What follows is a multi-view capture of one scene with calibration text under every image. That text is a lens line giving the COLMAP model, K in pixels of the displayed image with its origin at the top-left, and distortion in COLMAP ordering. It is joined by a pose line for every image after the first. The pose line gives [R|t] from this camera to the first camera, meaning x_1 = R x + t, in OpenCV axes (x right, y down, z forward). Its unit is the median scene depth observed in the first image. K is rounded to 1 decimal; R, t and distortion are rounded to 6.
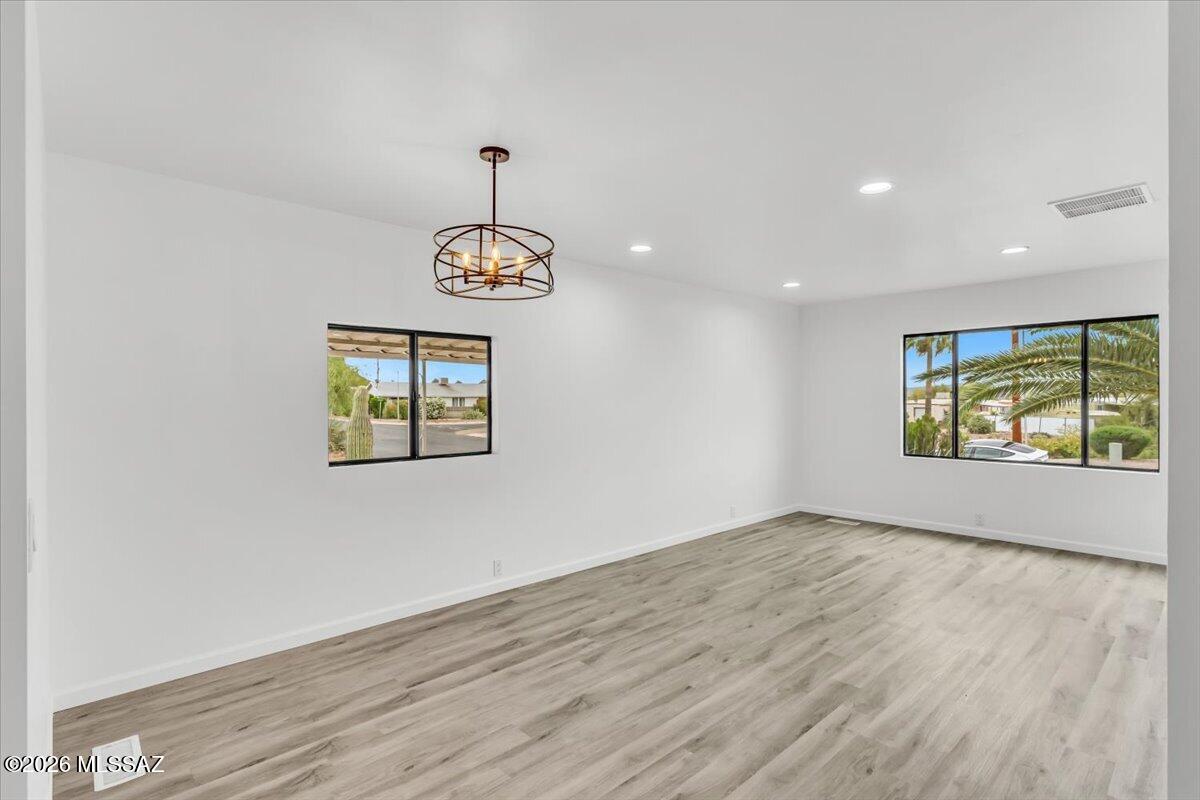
lens RADIAL K [[580.6, 0, 600.0], [0, 580.6, 400.0], [0, 0, 1]] dist [-0.001337, -0.000386]
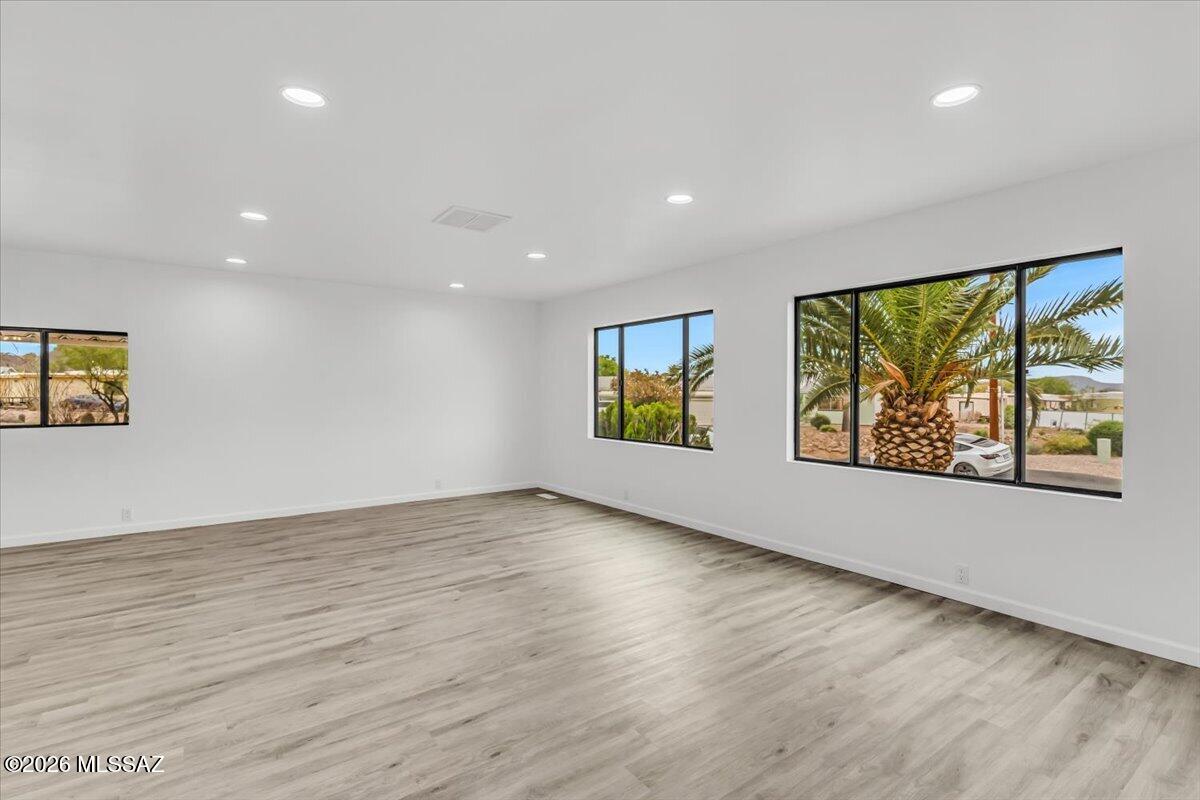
lens RADIAL K [[572.4, 0, 602.4], [0, 572.4, 388.3], [0, 0, 1]] dist [0.002632, 0.000426]
pose [[0.993746, 0.005070, -0.111552, 0.950529], [-0.005920, 0.999956, -0.007289, 0.015170], [0.111510, 0.007904, 0.993732, -0.123448]]
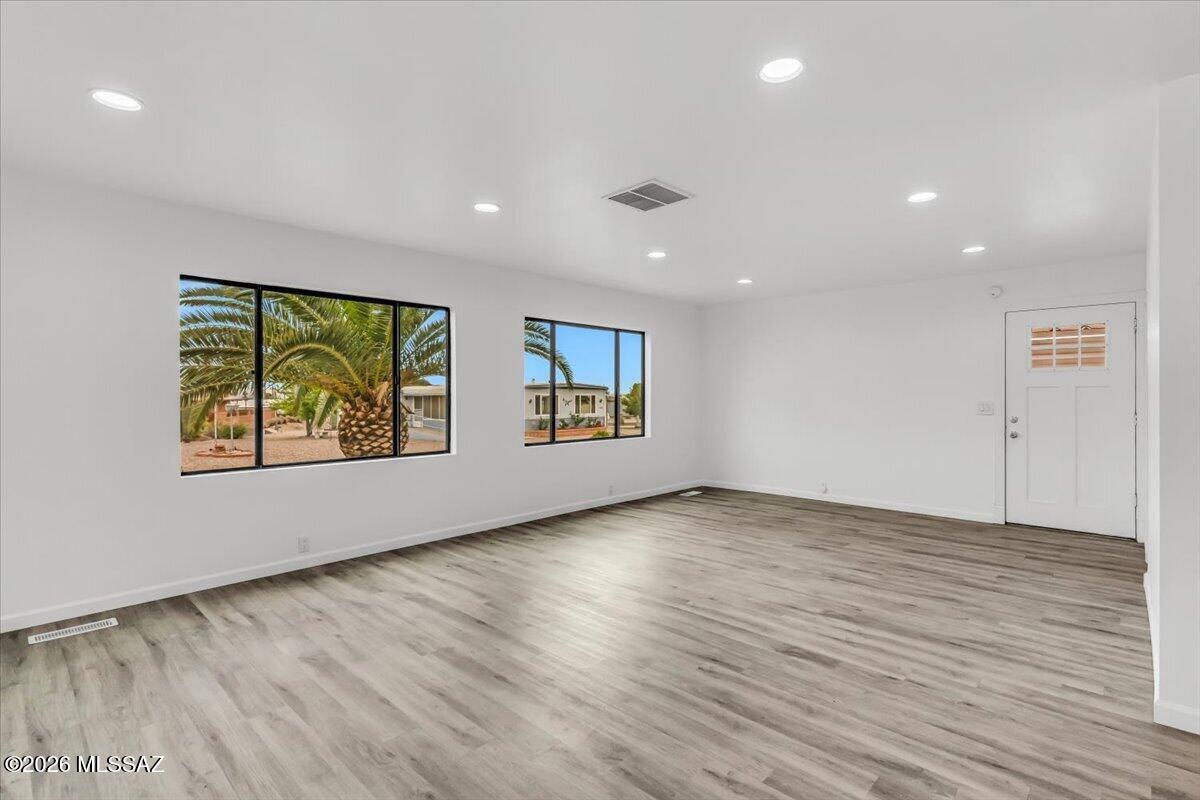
lens RADIAL K [[572.4, 0, 602.4], [0, 572.4, 388.3], [0, 0, 1]] dist [0.002632, 0.000426]
pose [[-0.073132, 0.012631, 0.997242, -0.143159], [0.003611, 0.999917, -0.012400, 0.020833], [-0.997316, 0.002695, -0.073172, 0.871402]]
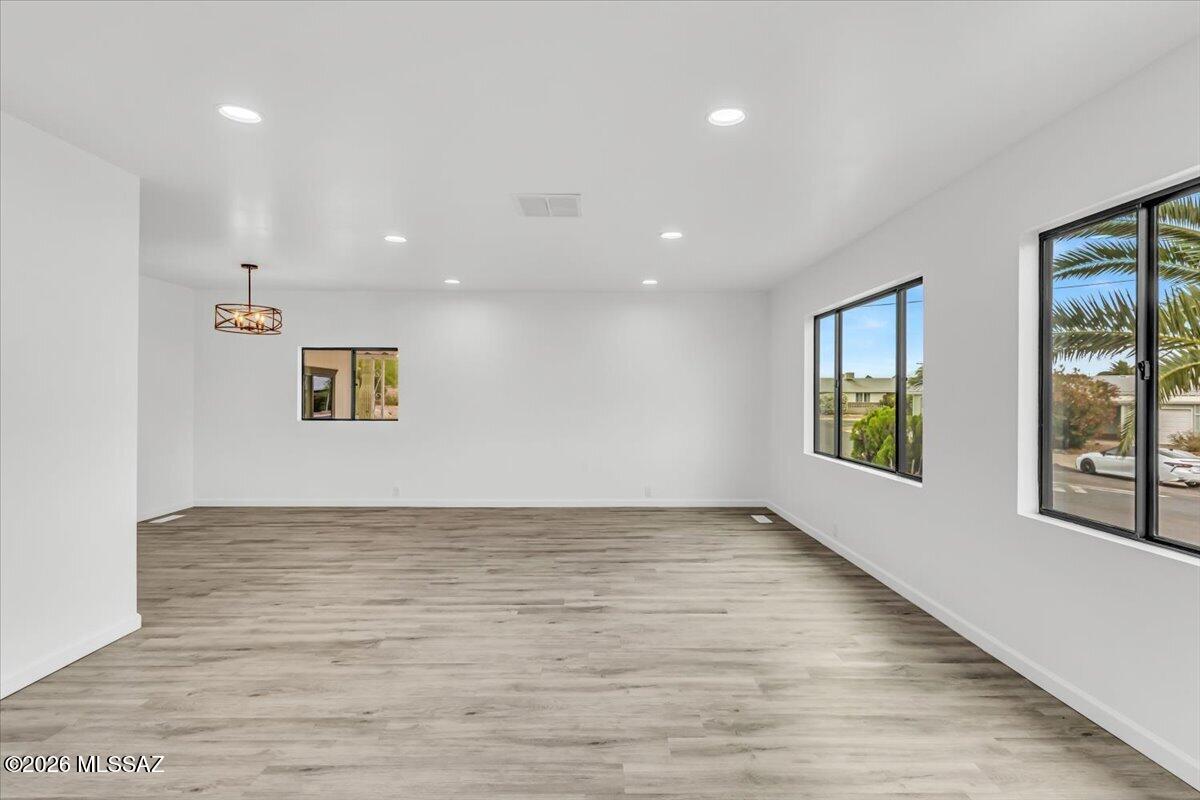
lens RADIAL K [[572.4, 0, 602.4], [0, 572.4, 388.3], [0, 0, 1]] dist [0.002632, 0.000426]
pose [[0.742409, -0.000263, -0.669946, 1.250936], [-0.008288, 0.999920, -0.009577, 0.012906], [0.669895, 0.012663, 0.742348, 0.193619]]
